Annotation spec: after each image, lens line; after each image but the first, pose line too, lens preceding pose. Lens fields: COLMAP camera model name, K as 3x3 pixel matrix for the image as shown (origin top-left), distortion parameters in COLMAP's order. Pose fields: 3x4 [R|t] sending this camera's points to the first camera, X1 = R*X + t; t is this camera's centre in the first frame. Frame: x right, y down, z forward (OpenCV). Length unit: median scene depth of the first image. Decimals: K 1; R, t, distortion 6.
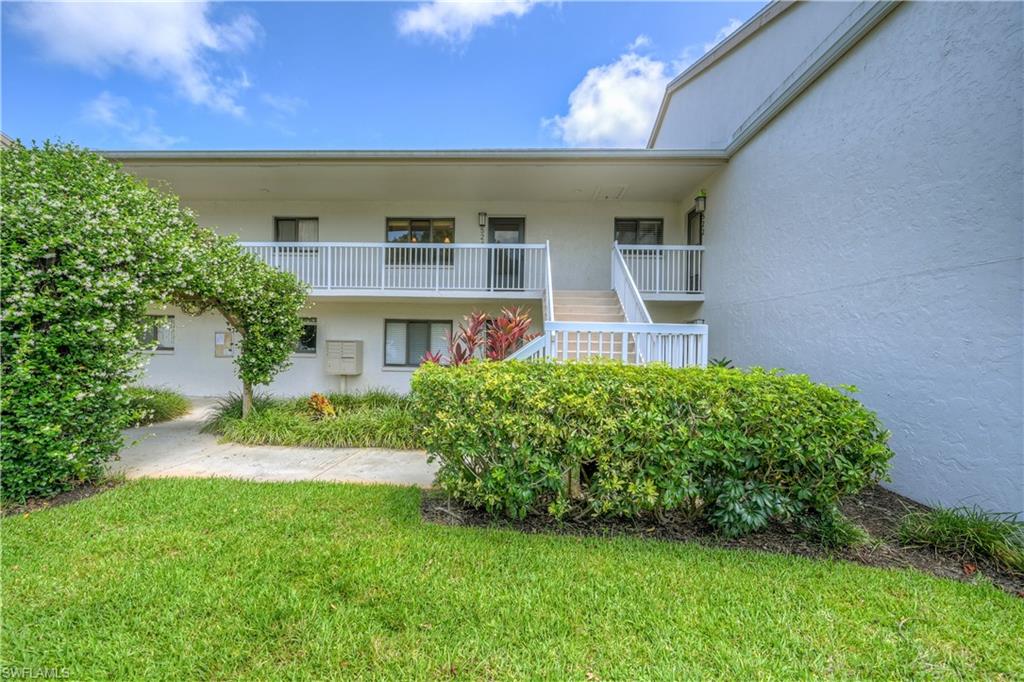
lens RADIAL K [[410.1, 0, 510.7], [0, 410.1, 340.7], [0, 0, 1]] dist [-0.007740, -0.001176]
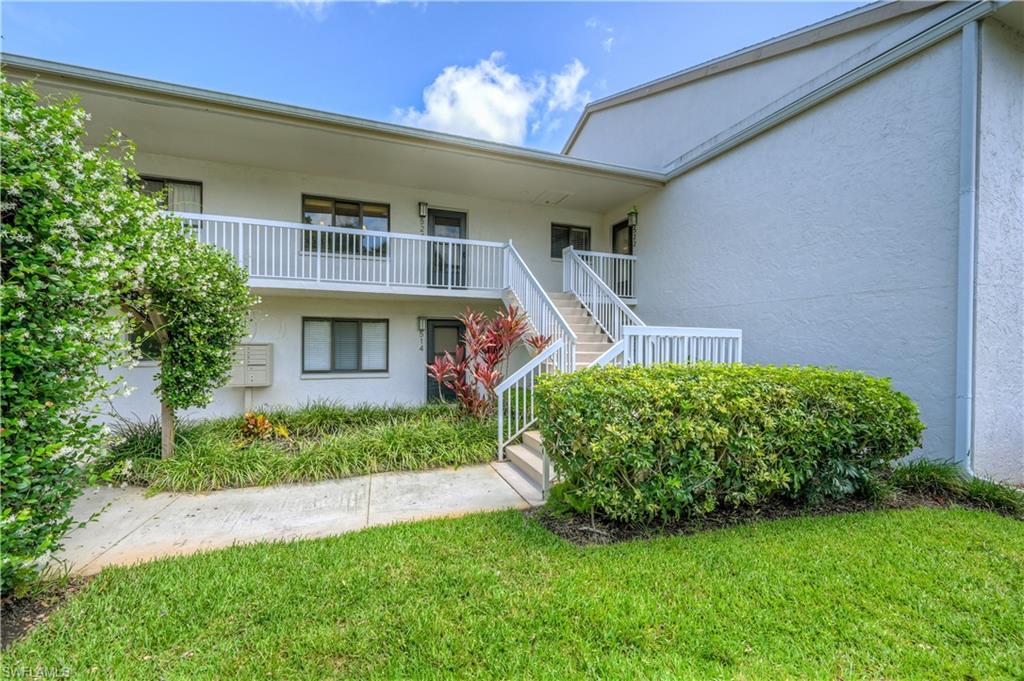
lens RADIAL K [[409.7, 0, 513.3], [0, 409.7, 341.2], [0, 0, 1]] dist [-0.008954, 0.000150]
pose [[0.921785, -0.009970, 0.387573, -0.257516], [0.006542, 0.999927, 0.010163, -0.009483], [-0.387646, -0.006832, 0.921783, 0.079986]]
